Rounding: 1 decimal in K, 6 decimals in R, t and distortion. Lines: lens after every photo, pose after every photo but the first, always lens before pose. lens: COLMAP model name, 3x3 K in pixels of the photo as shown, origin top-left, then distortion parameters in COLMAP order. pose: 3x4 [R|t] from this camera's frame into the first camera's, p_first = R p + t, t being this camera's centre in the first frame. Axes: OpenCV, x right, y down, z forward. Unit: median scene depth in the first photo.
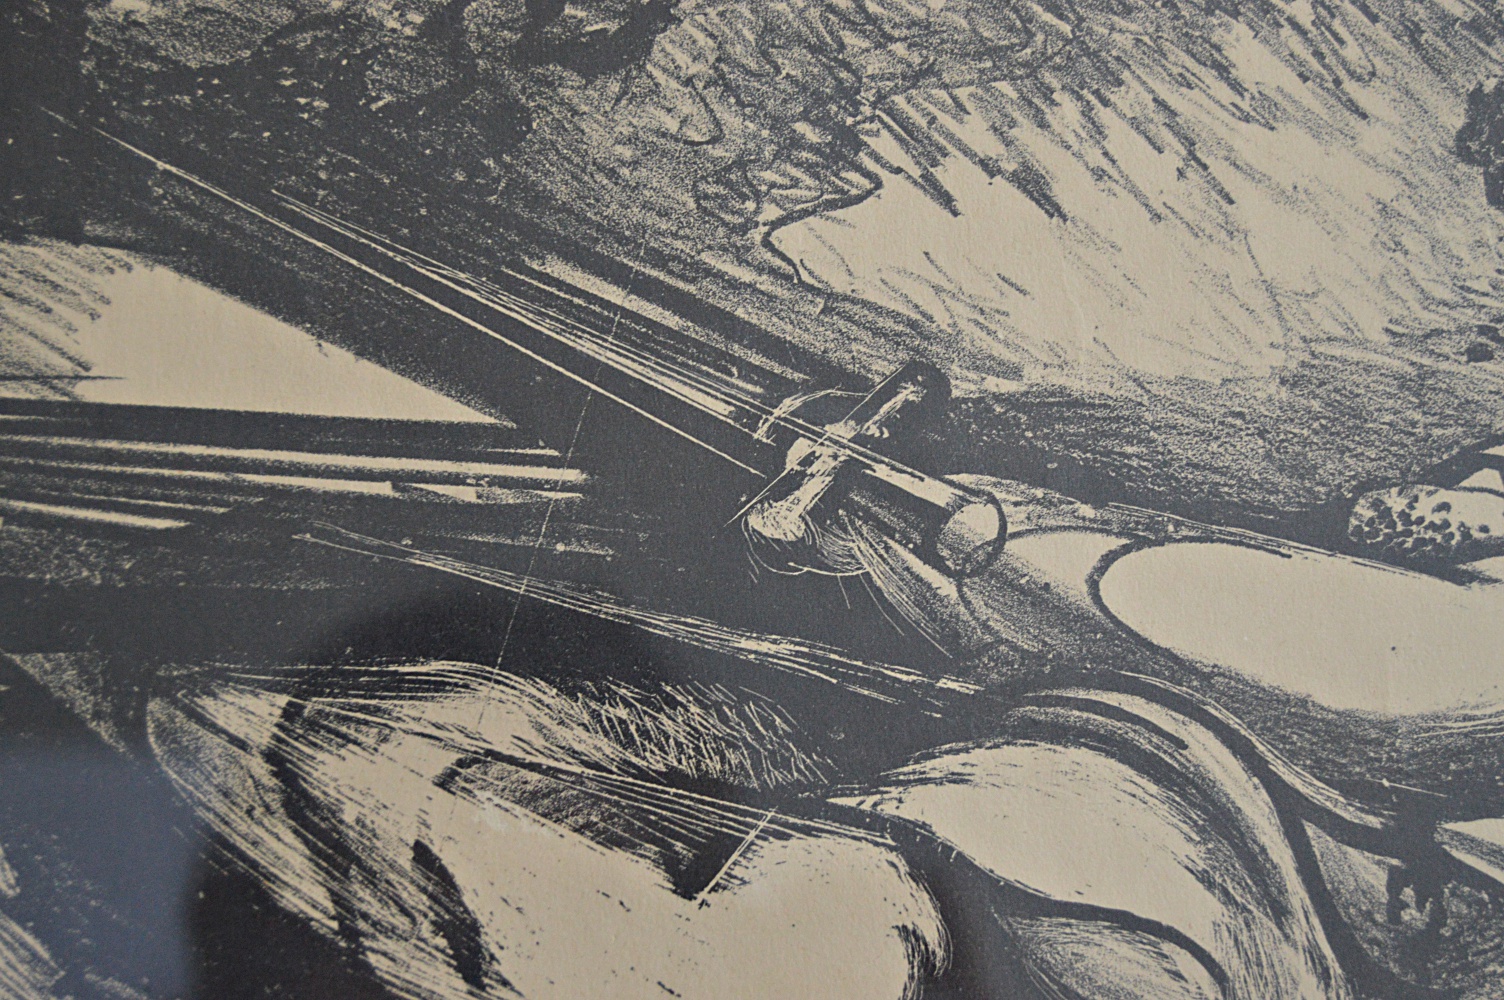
lens RADIAL K [[3403.7, 0, 755.7], [0, 3403.7, 498.5], [0, 0, 1]] dist [-0.002895, 0.000000]
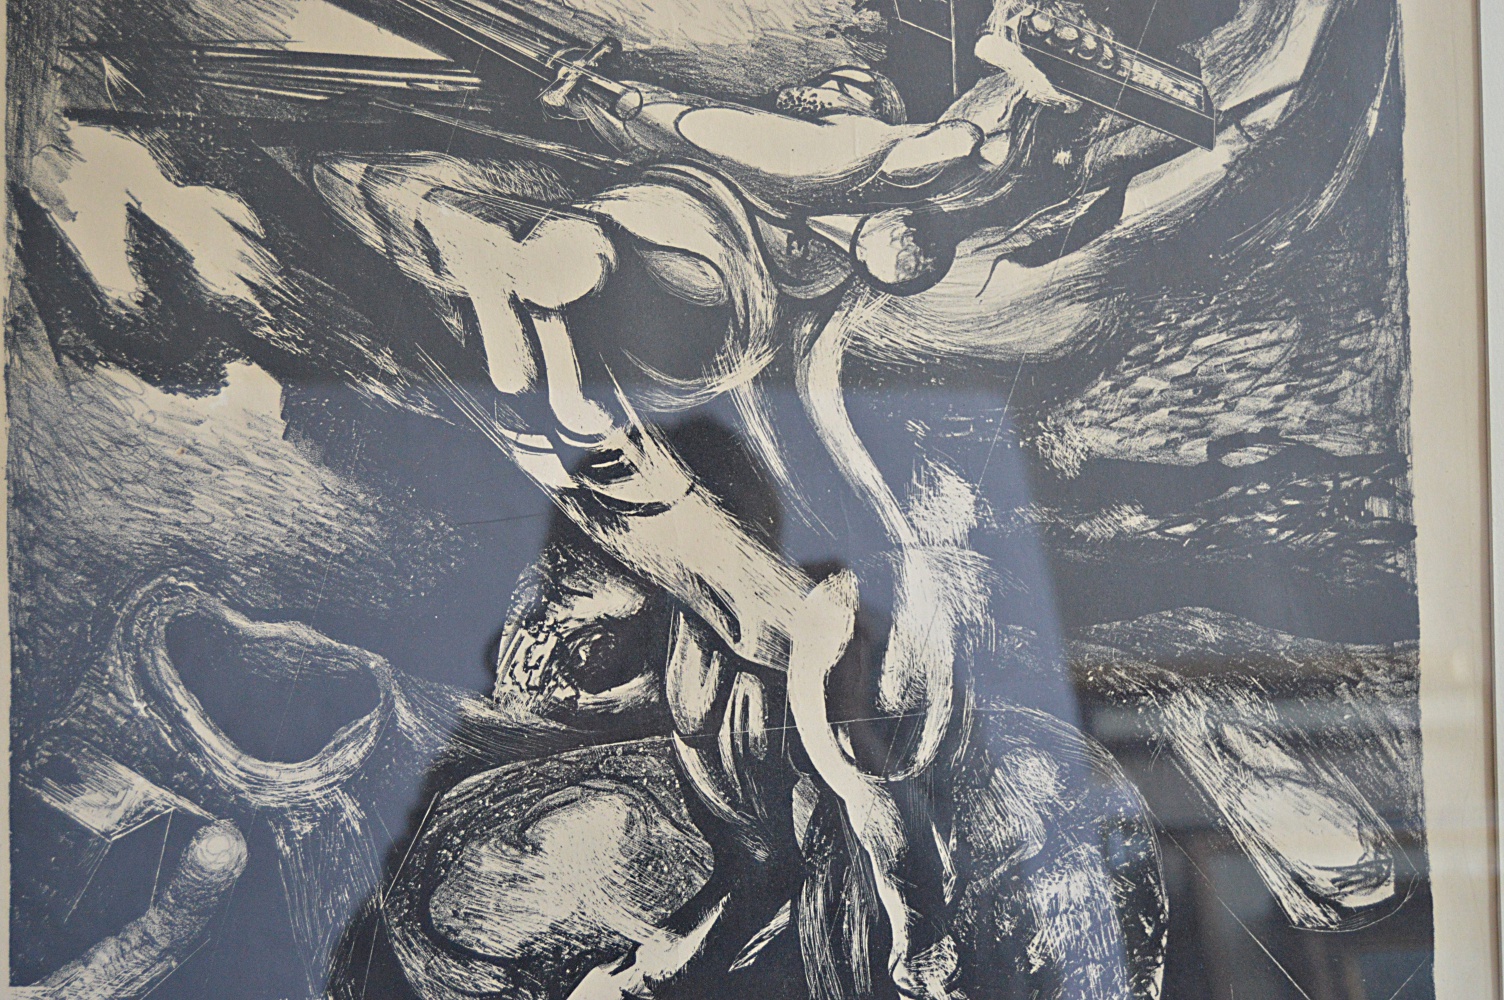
lens RADIAL K [[2769.2, 0, 759.3], [0, 2769.2, 516.8], [0, 0, 1]] dist [-0.006147, 0.000000]
pose [[0.999392, 0.010300, -0.033313, 0.236317], [-0.006907, 0.994922, 0.100411, 0.111064], [0.034178, -0.100120, 0.994388, -1.127109]]
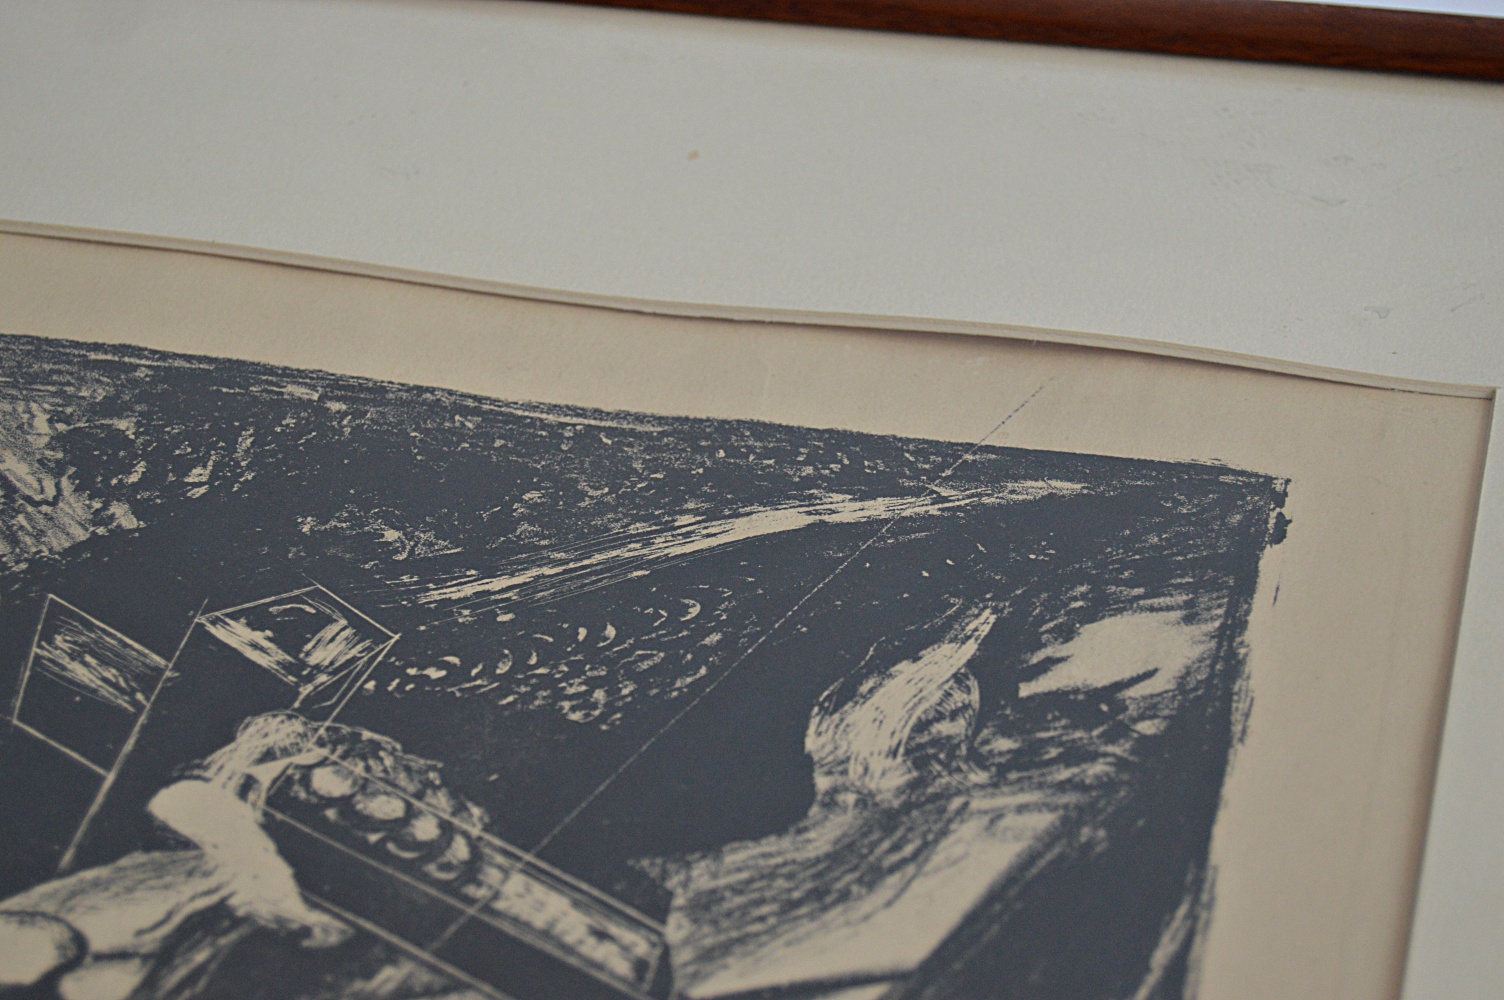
lens RADIAL K [[3403.7, 0, 737.6], [0, 3403.7, 500.3], [0, 0, 1]] dist [-0.002895, 0.000000]
pose [[0.955921, 0.091257, -0.279082, 0.788474], [-0.259959, 0.704935, -0.659915, 0.553183], [0.136513, 0.703377, 0.697585, 0.242401]]
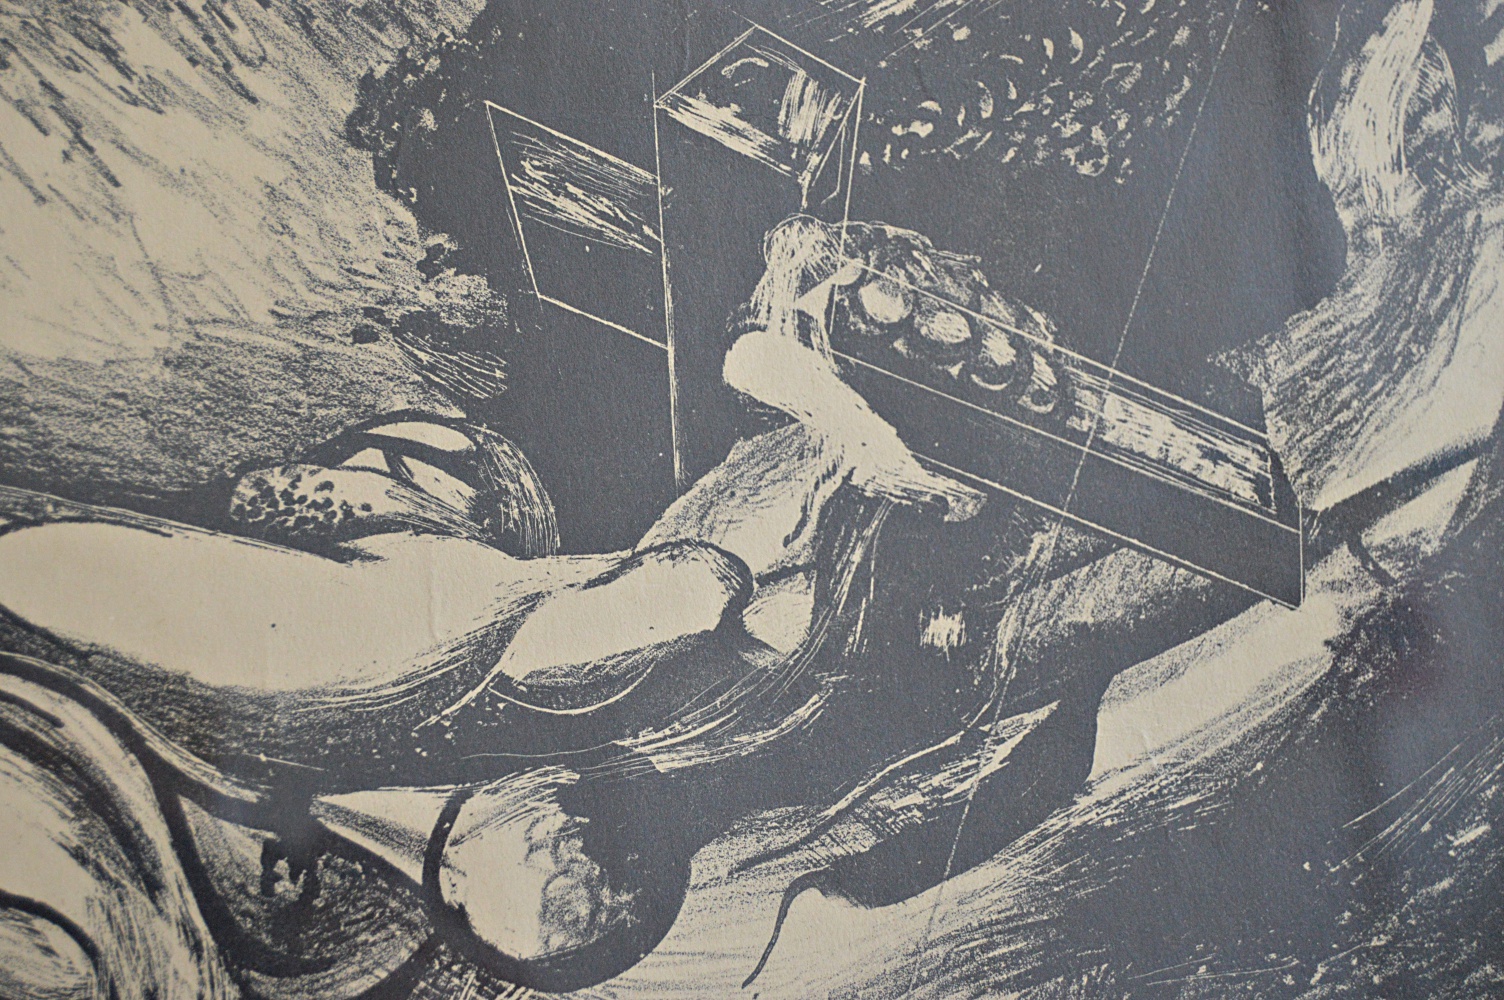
lens RADIAL K [[3403.7, 0, 749.0], [0, 3403.7, 505.1], [0, 0, 1]] dist [-0.002895, 0.000000]
pose [[0.992460, -0.005487, 0.122448, 0.205330], [0.003337, 0.999837, 0.017756, -0.009574], [-0.122526, -0.017213, 0.992316, -0.026896]]
